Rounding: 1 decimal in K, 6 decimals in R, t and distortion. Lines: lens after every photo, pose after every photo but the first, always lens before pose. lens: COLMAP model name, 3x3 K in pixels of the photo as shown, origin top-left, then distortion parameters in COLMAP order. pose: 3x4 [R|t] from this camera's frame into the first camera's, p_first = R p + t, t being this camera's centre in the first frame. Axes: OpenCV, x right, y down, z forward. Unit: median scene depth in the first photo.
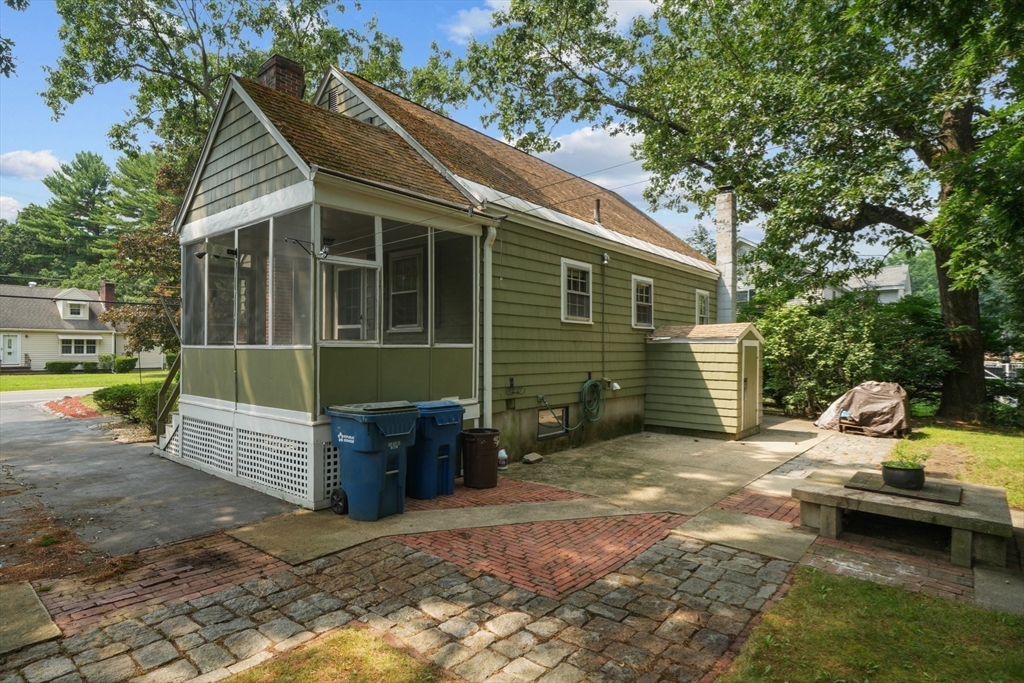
lens RADIAL K [[556.7, 0, 512.0], [0, 556.7, 341.5], [0, 0, 1]] dist [-0.000999, -0.000158]
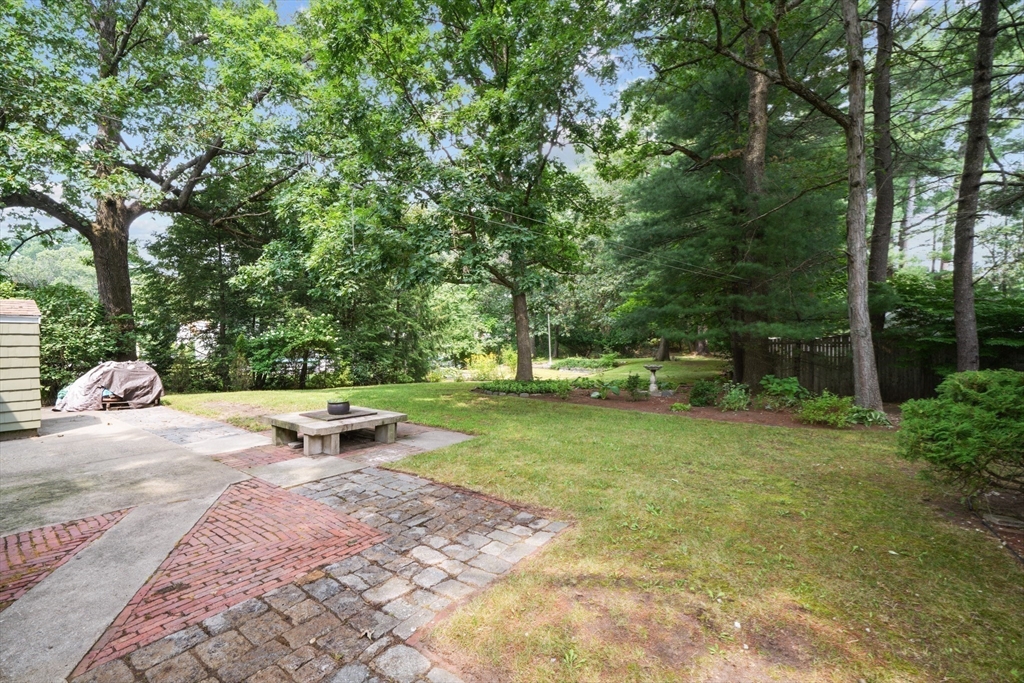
lens RADIAL K [[447.2, 0, 512.0], [0, 447.2, 341.5], [0, 0, 1]] dist [0.000353, -0.000204]
pose [[-0.059021, -0.014382, 0.998153, -0.681433], [-0.009442, 0.999860, 0.013849, 0.030359], [-0.998212, -0.008607, -0.059148, 0.633578]]
